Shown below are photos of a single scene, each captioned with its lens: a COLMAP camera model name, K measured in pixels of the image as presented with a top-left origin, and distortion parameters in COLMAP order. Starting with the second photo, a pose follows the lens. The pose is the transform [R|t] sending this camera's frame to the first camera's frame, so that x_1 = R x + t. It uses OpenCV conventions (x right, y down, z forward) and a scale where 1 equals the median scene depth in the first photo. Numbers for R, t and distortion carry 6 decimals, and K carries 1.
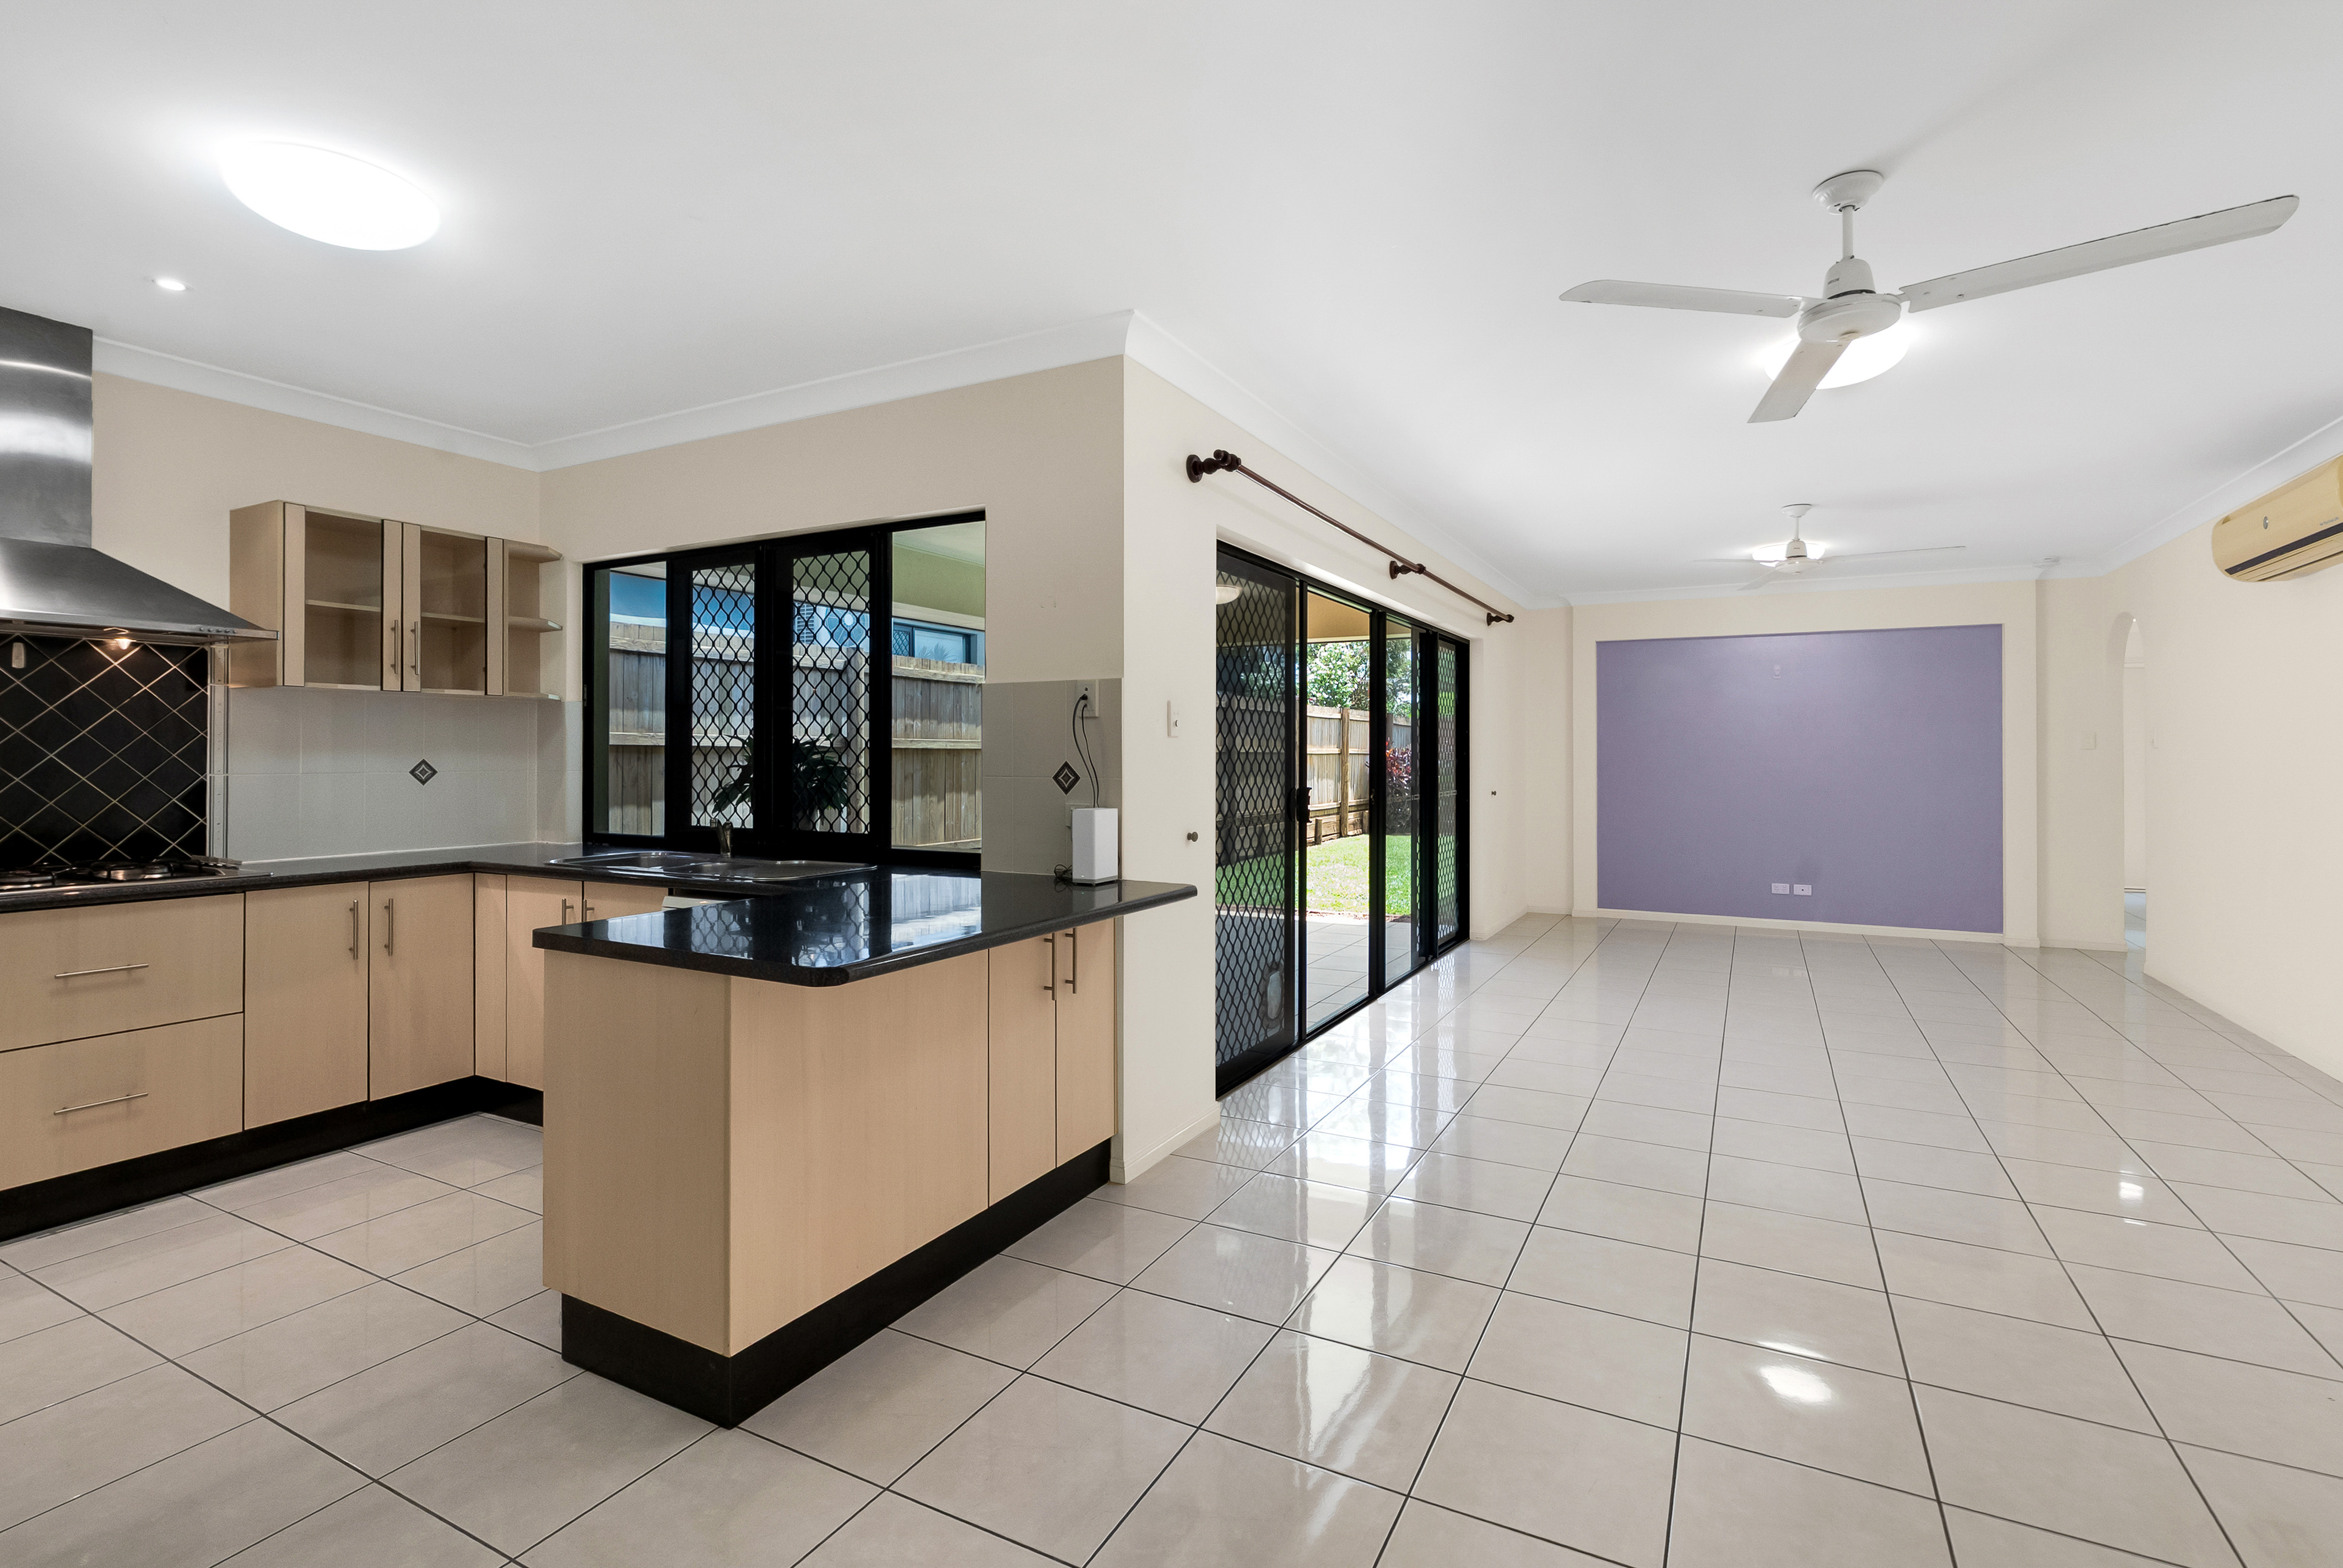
lens RADIAL K [[1092.2, 0, 1181.4], [0, 1092.2, 749.8], [0, 0, 1]] dist [-0.004166, 0.001932]
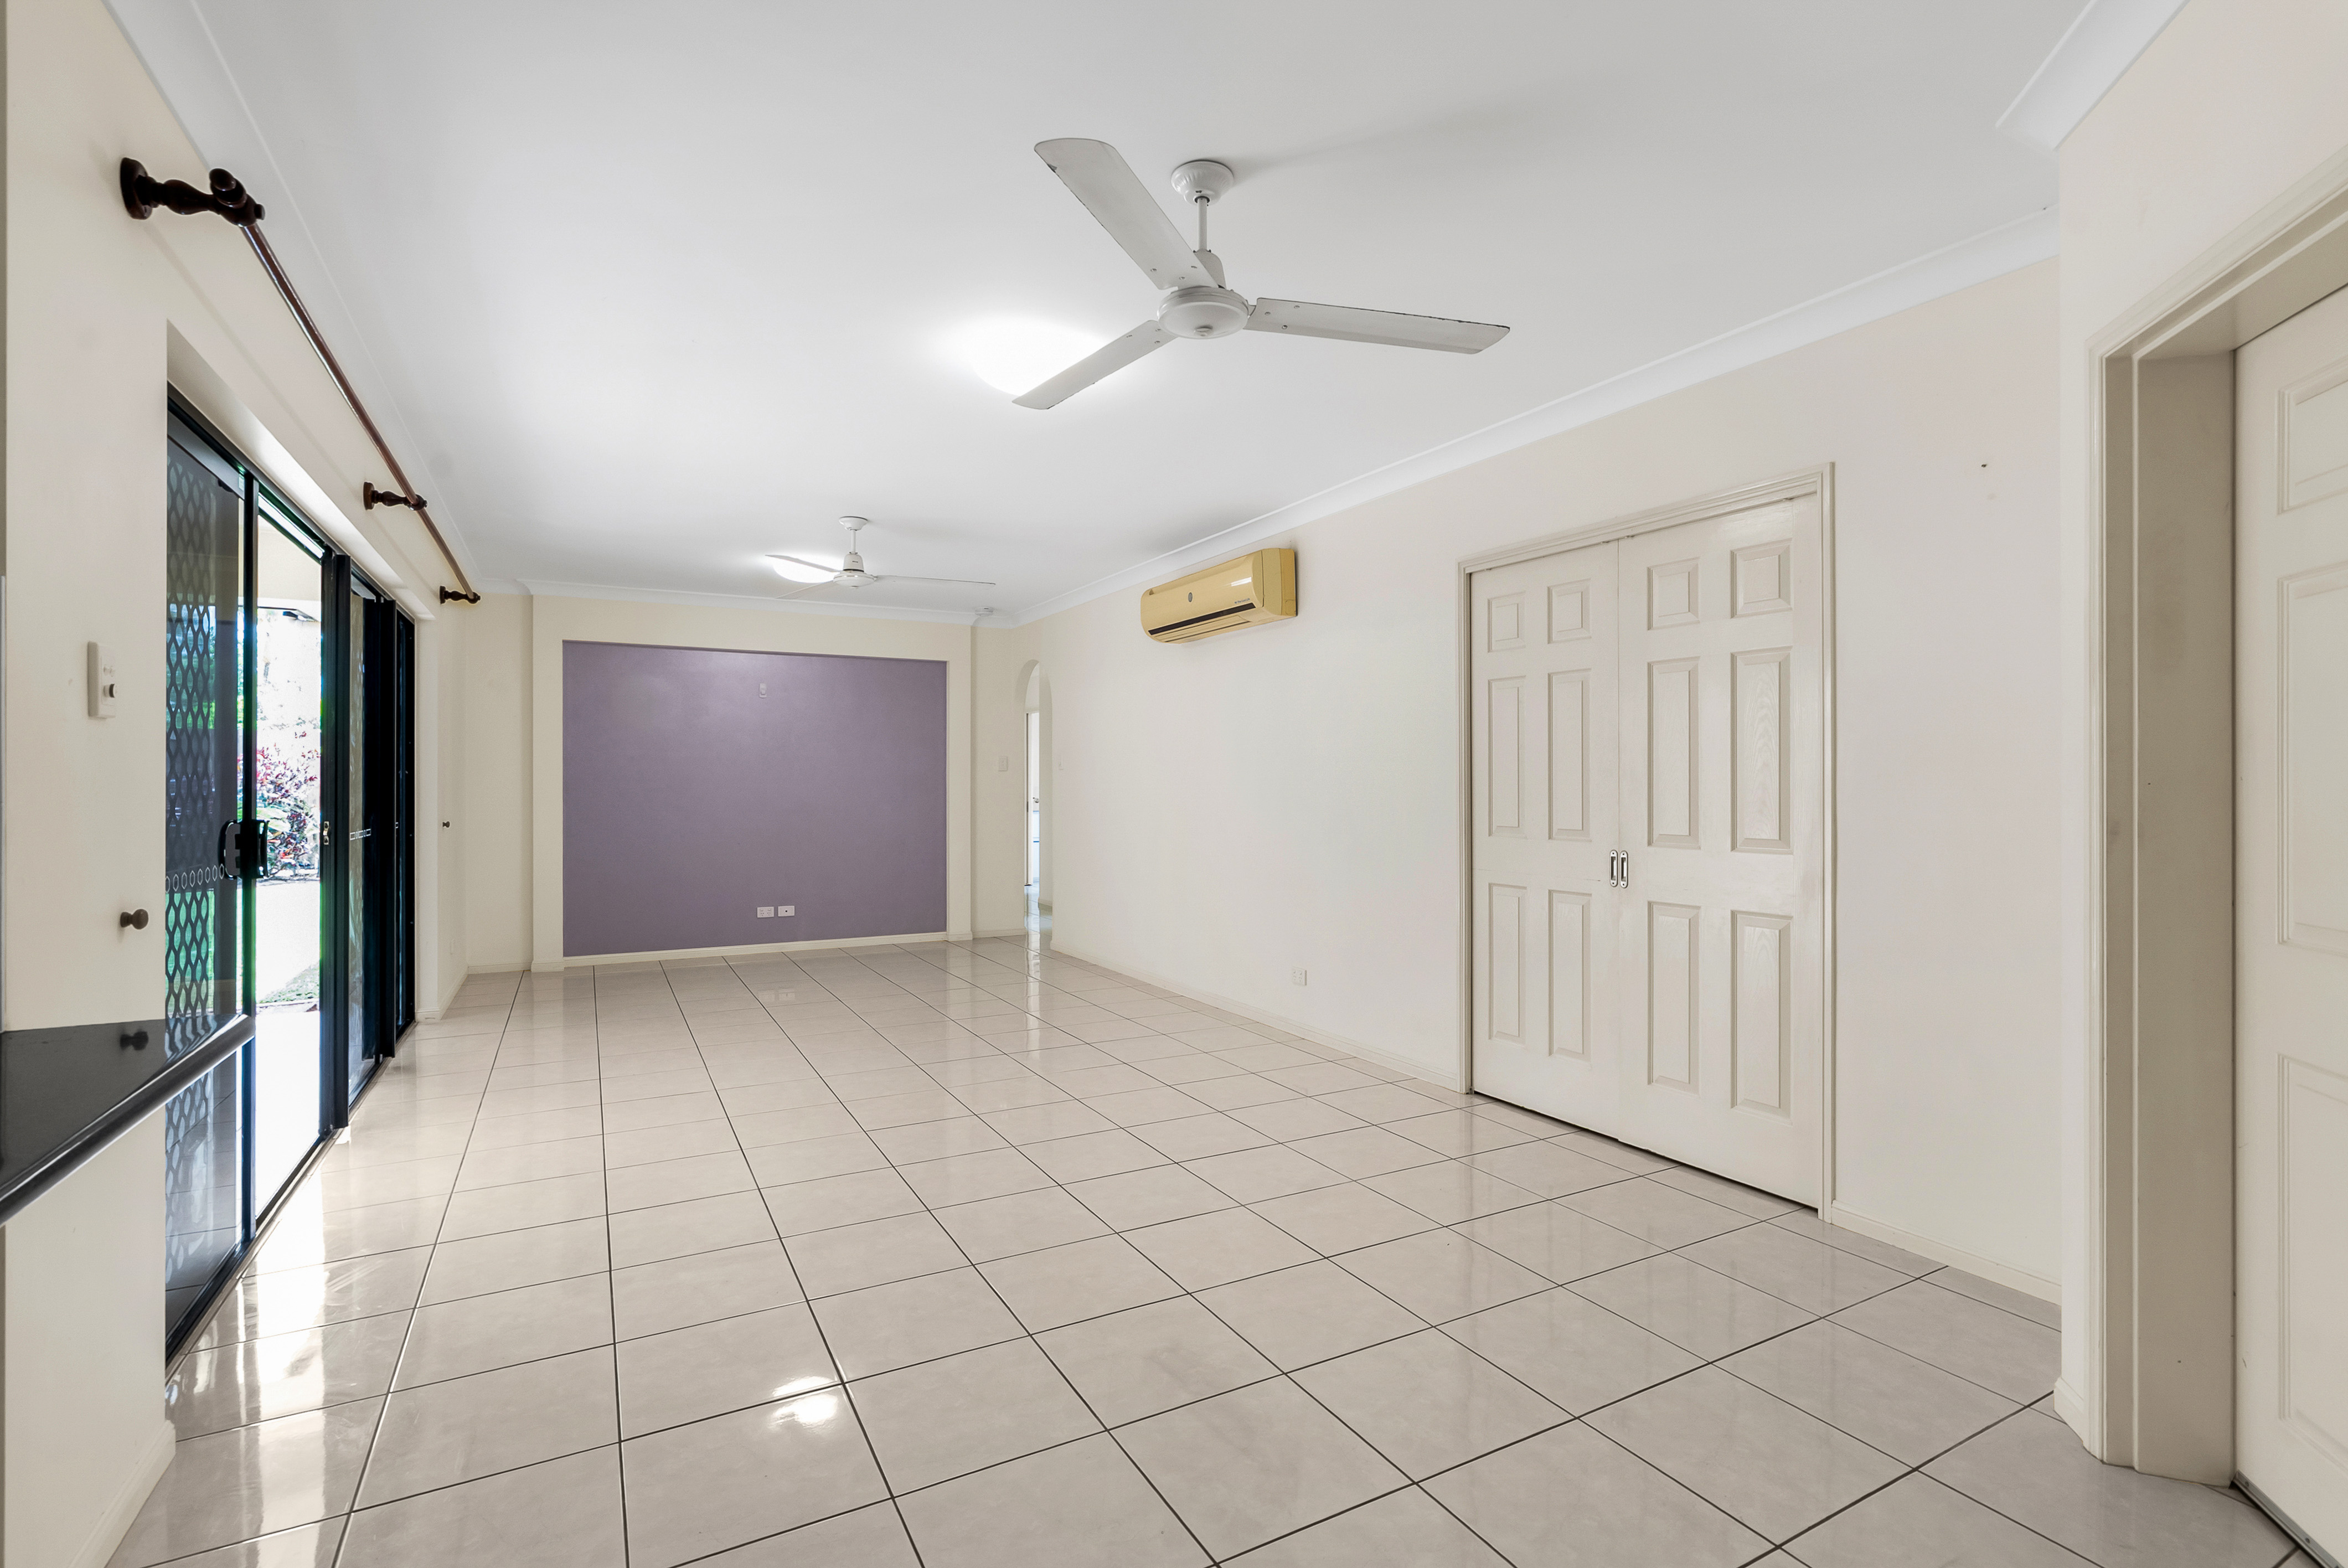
lens RADIAL K [[1094.5, 0, 1190.8], [0, 1094.5, 778.8], [0, 0, 1]] dist [-0.004166, 0.001932]
pose [[0.549358, -0.000686, 0.835587, -0.068548], [-0.000977, 0.999998, 0.001463, 0.006492], [-0.835587, -0.001620, 0.549356, 0.152294]]
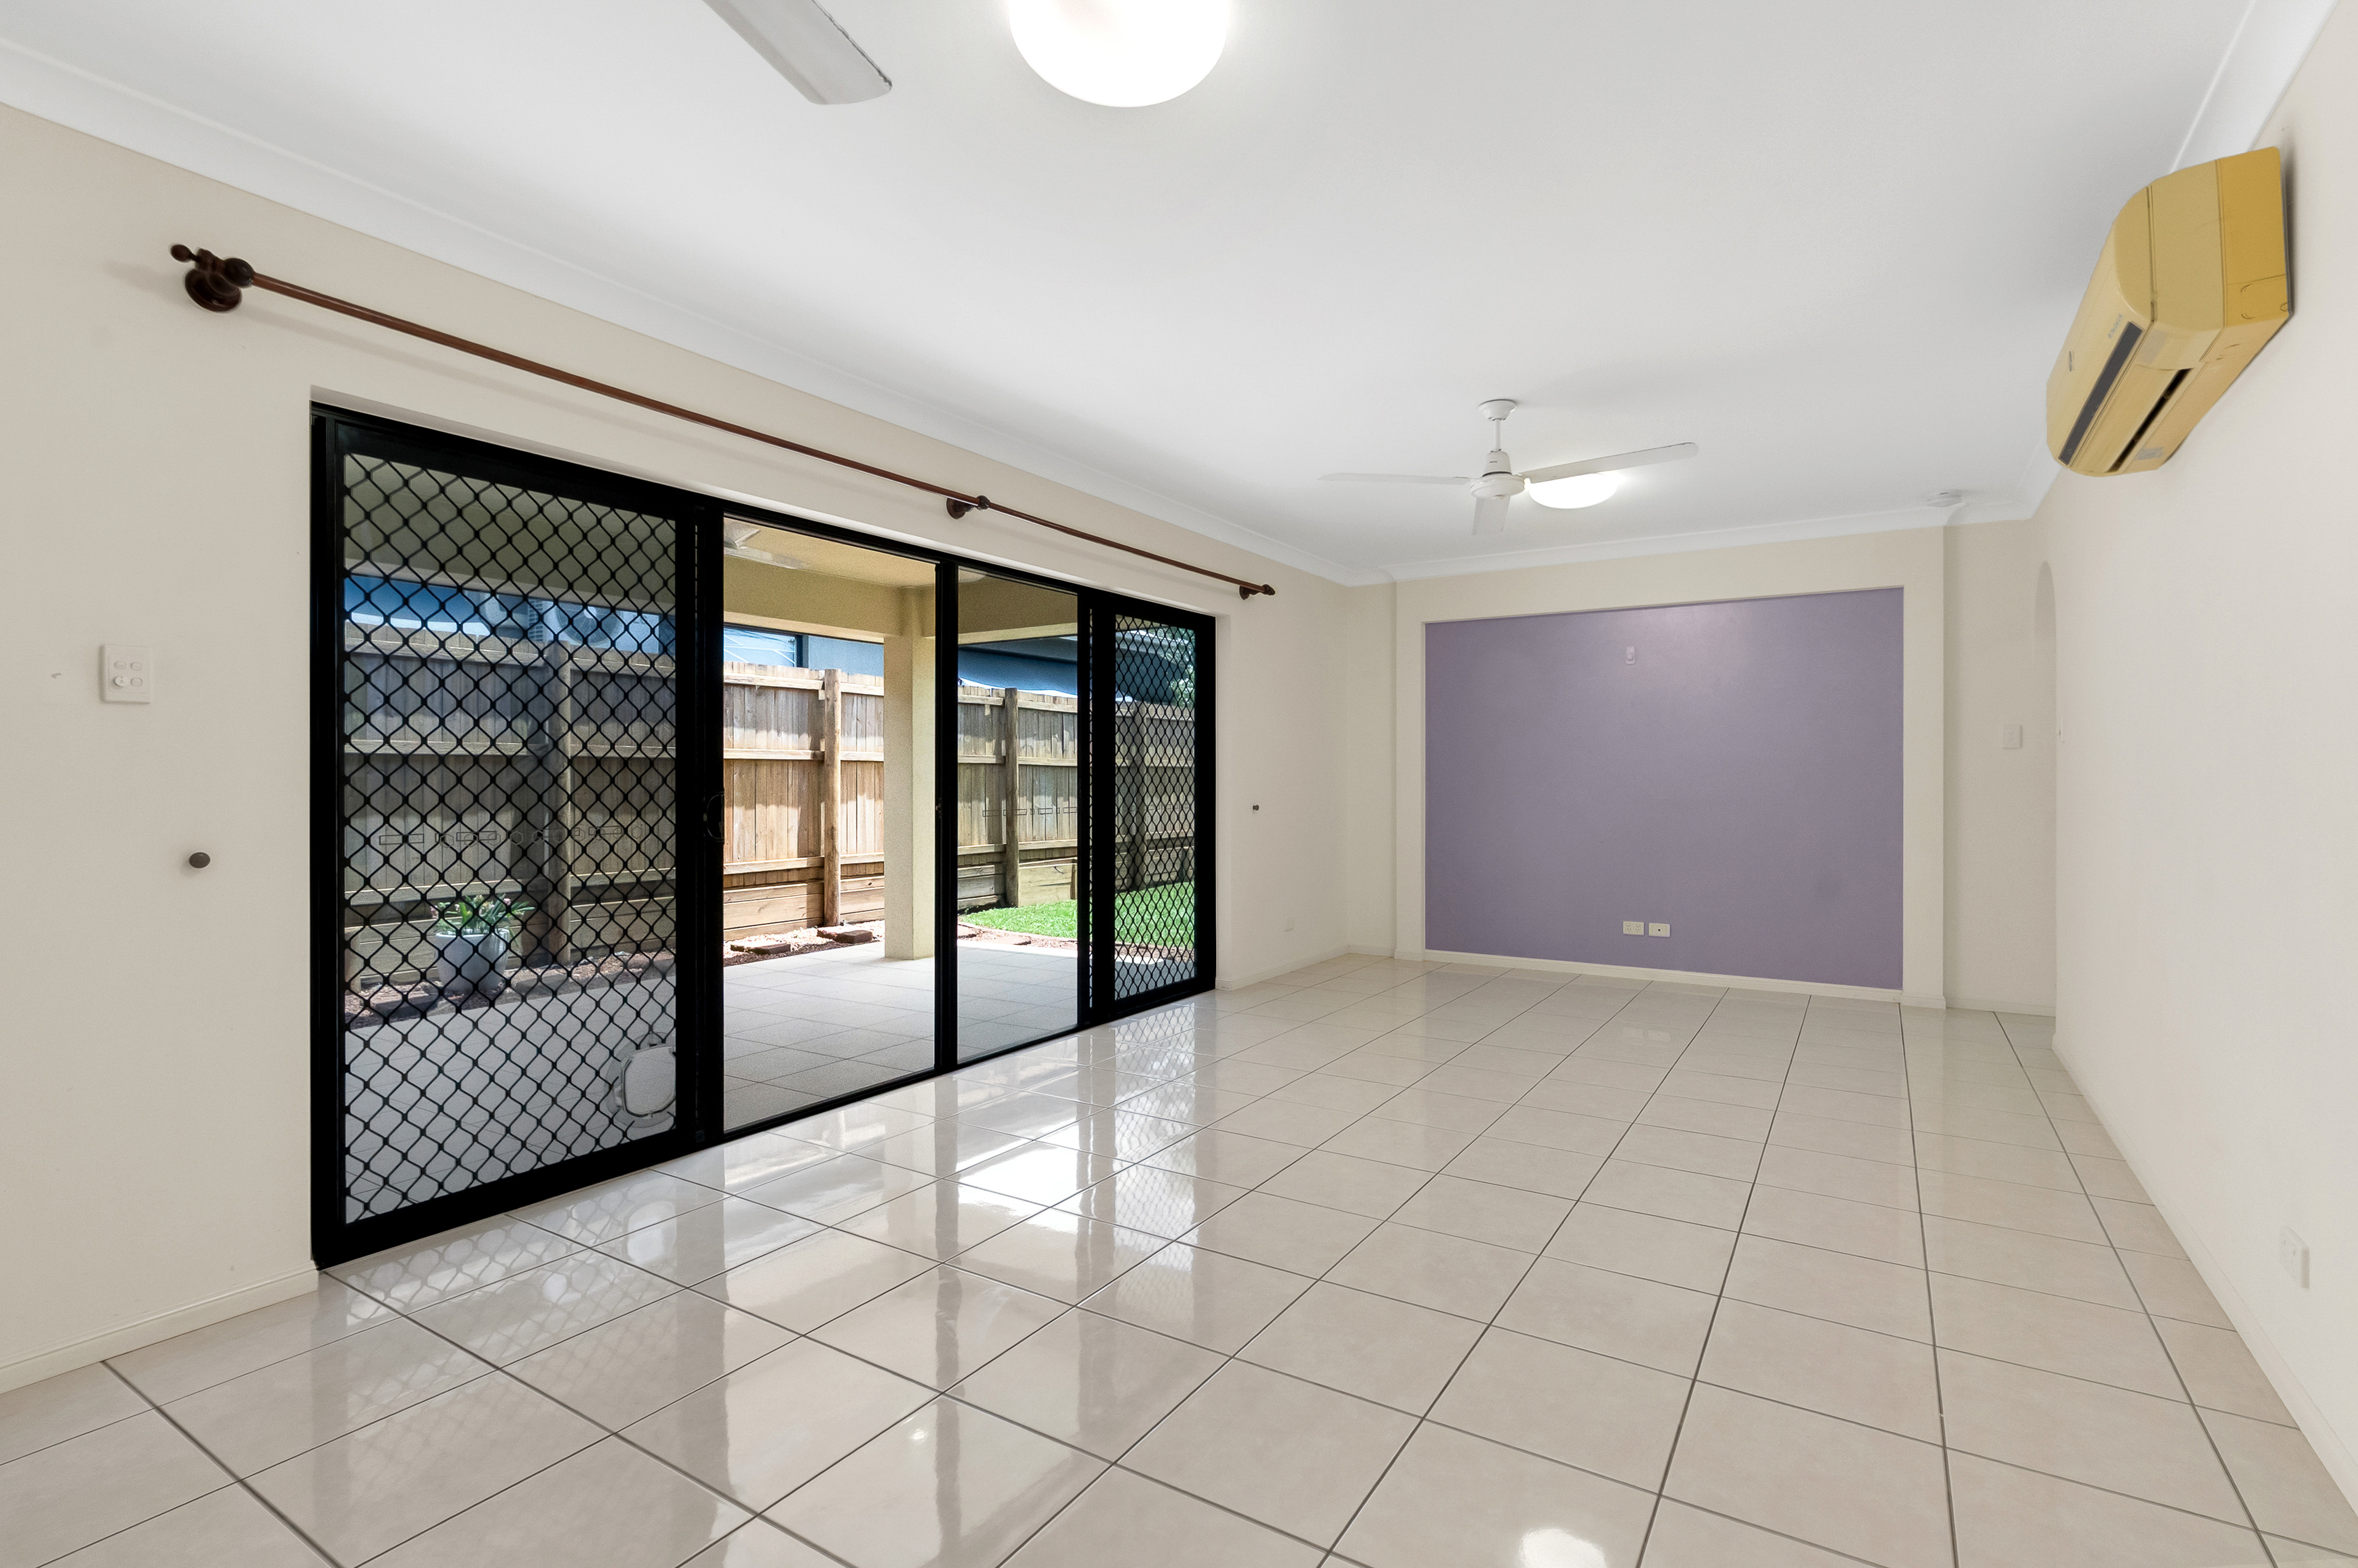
lens RADIAL K [[1099.1, 0, 1183.6], [0, 1099.1, 793.2], [0, 0, 1]] dist [-0.004166, 0.001932]
pose [[0.997235, -0.001460, -0.074295, 0.305354], [0.002884, 0.999814, 0.019064, 0.013880], [0.074253, -0.019226, 0.997054, 0.191525]]
